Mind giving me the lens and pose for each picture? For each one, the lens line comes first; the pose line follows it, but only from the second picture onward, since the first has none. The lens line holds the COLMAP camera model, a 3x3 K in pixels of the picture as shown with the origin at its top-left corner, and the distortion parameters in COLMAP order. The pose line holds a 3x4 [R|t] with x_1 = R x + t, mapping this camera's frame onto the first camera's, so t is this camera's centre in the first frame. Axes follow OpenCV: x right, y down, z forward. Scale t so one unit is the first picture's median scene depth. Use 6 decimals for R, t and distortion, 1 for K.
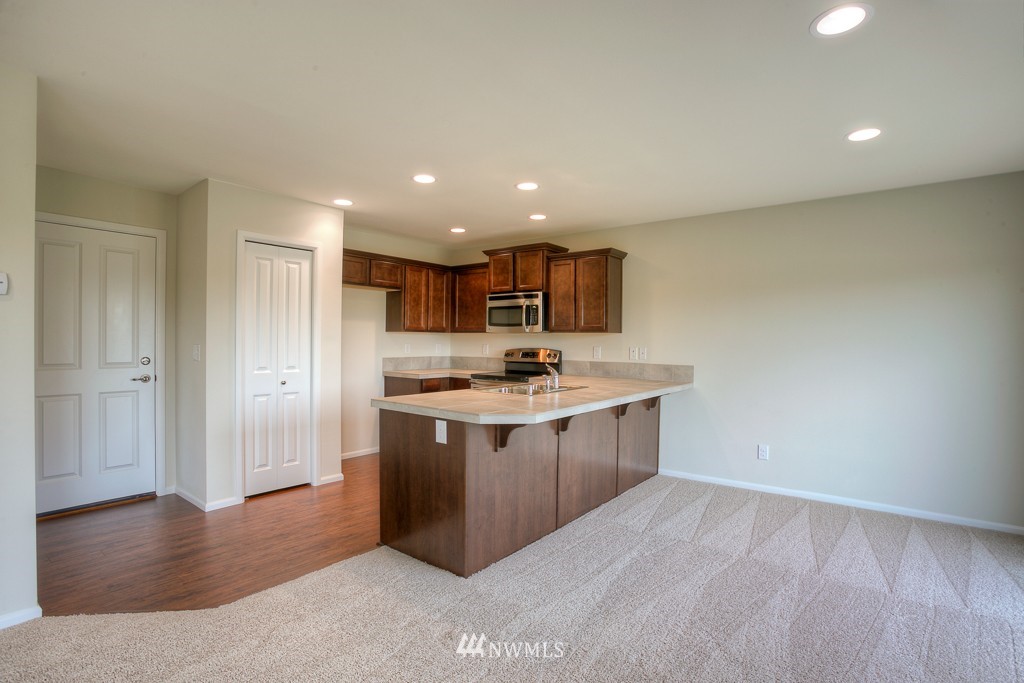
lens RADIAL K [[494.4, 0, 518.7], [0, 494.4, 345.3], [0, 0, 1]] dist [-0.081406, 0.034082]
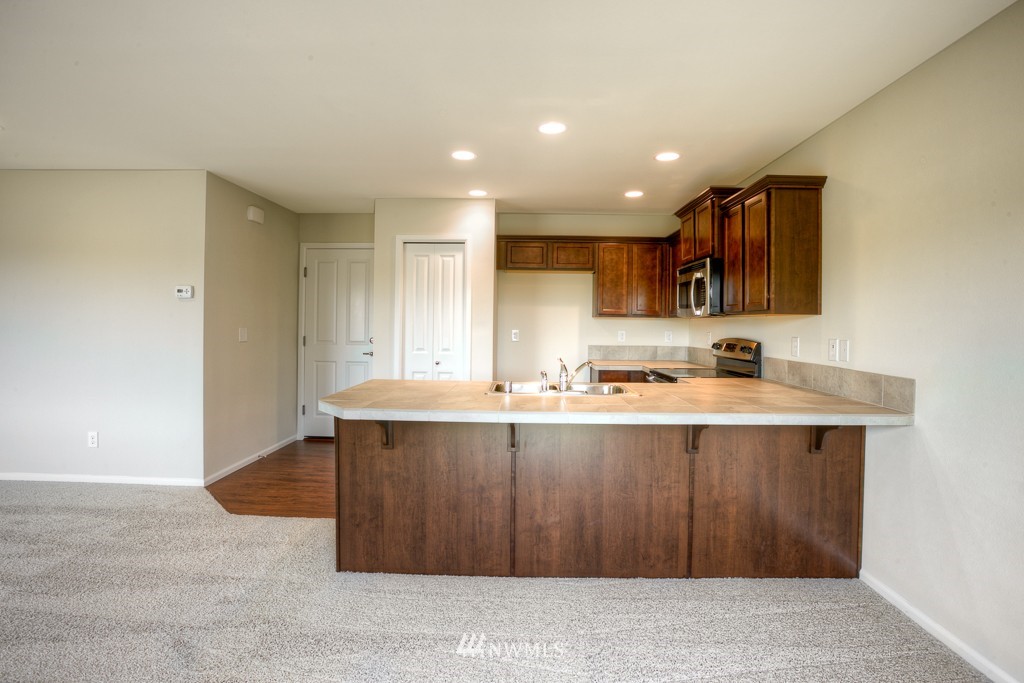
lens RADIAL K [[503.4, 0, 518.4], [0, 503.4, 325.5], [0, 0, 1]] dist [-0.081993, 0.037649]
pose [[0.599151, 0.000816, -0.800636, 0.452966], [-0.013972, 0.999858, -0.009437, -0.001375], [0.800514, 0.016841, 0.599077, 0.357058]]
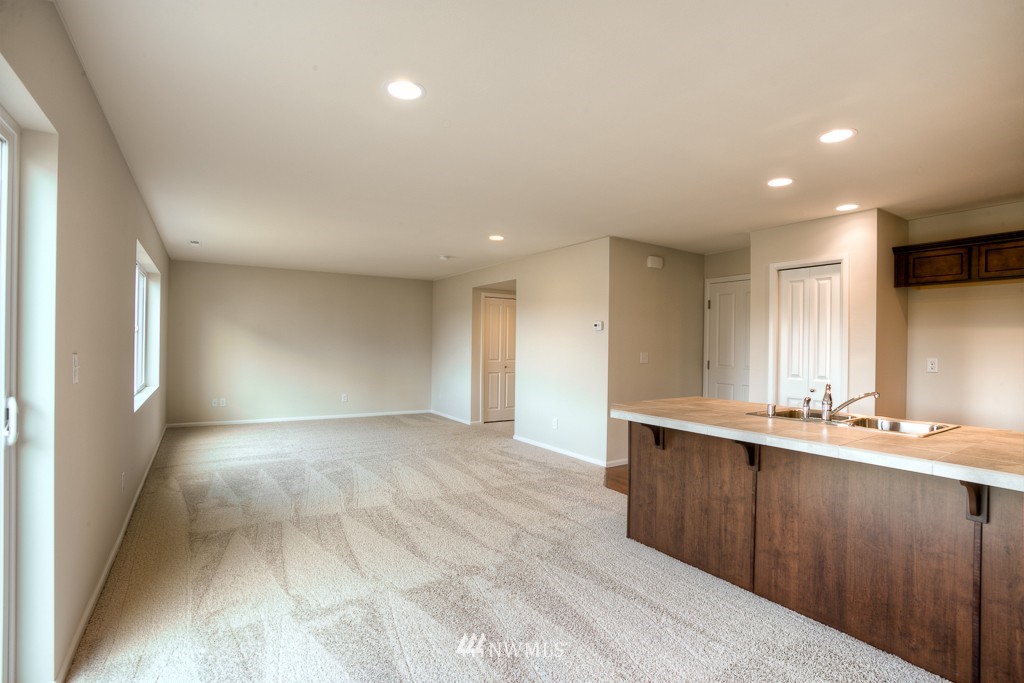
lens RADIAL K [[494.4, 0, 518.7], [0, 494.4, 345.3], [0, 0, 1]] dist [-0.081406, 0.034082]
pose [[-0.330067, -0.014564, -0.943845, 0.605074], [-0.026900, 0.999620, -0.006018, -0.000618], [0.943574, 0.023403, -0.330333, 0.584018]]
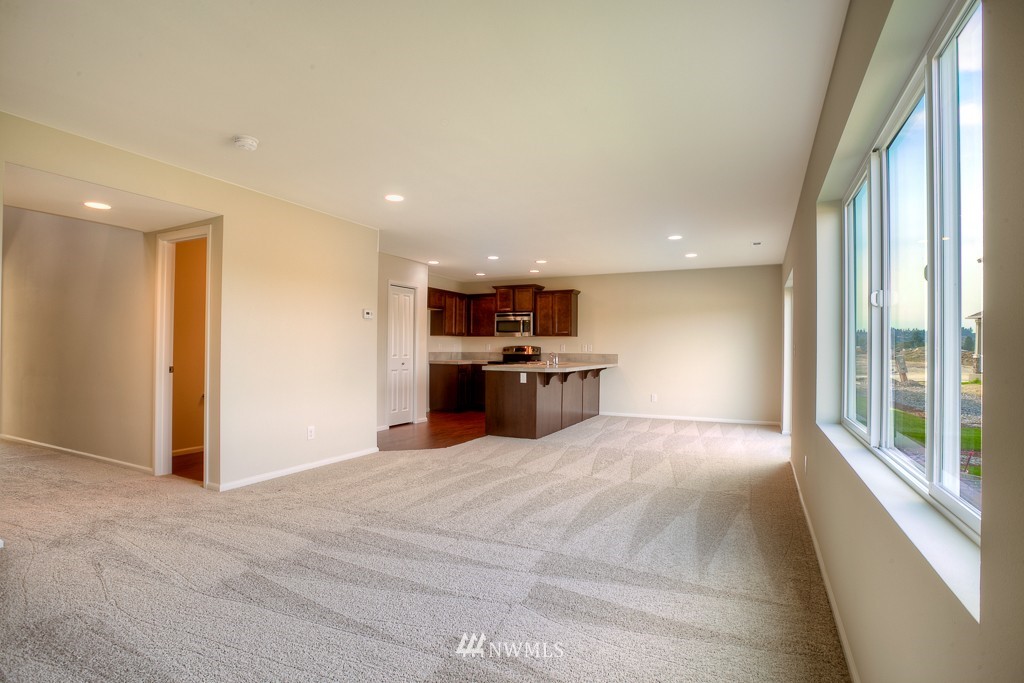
lens RADIAL K [[494.4, 0, 518.7], [0, 494.4, 345.3], [0, 0, 1]] dist [-0.081406, 0.034082]
pose [[0.980564, -0.001139, 0.196198, -0.337438], [0.003754, 0.999909, -0.012954, 0.028026], [-0.196165, 0.013439, 0.980479, -0.678338]]
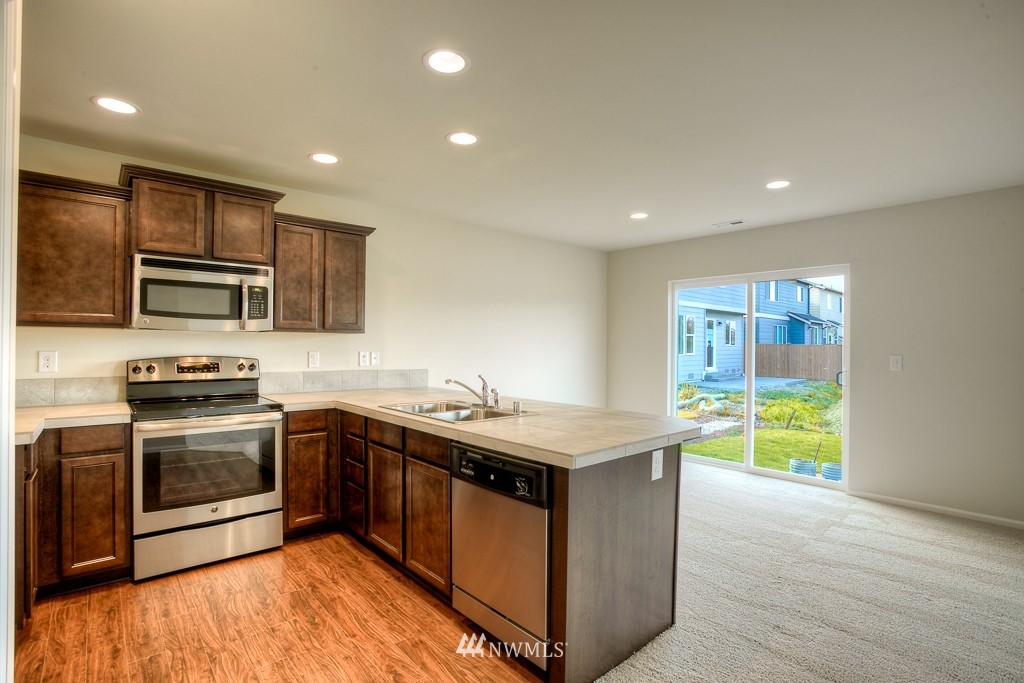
lens RADIAL K [[494.4, 0, 518.7], [0, 494.4, 345.3], [0, 0, 1]] dist [-0.081406, 0.034082]
pose [[0.191704, -0.007555, 0.981424, -0.508109], [0.003624, 0.999969, 0.006990, -0.010668], [-0.981446, 0.002216, 0.191726, 0.566348]]
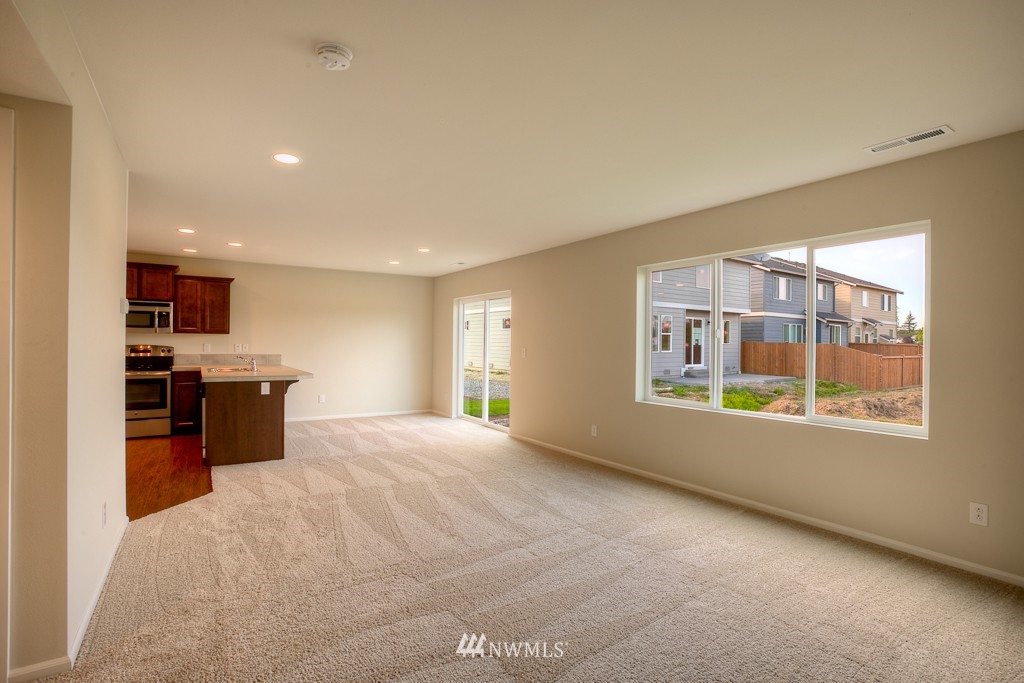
lens RADIAL K [[498.3, 0, 512.0], [0, 498.3, 341.5], [0, 0, 1]] dist [-0.035949, 0.000239]
pose [[0.343577, -0.003114, 0.939119, -0.869718], [-0.000117, 0.999994, 0.003359, -0.007661], [-0.939124, -0.001264, 0.343575, -0.301232]]
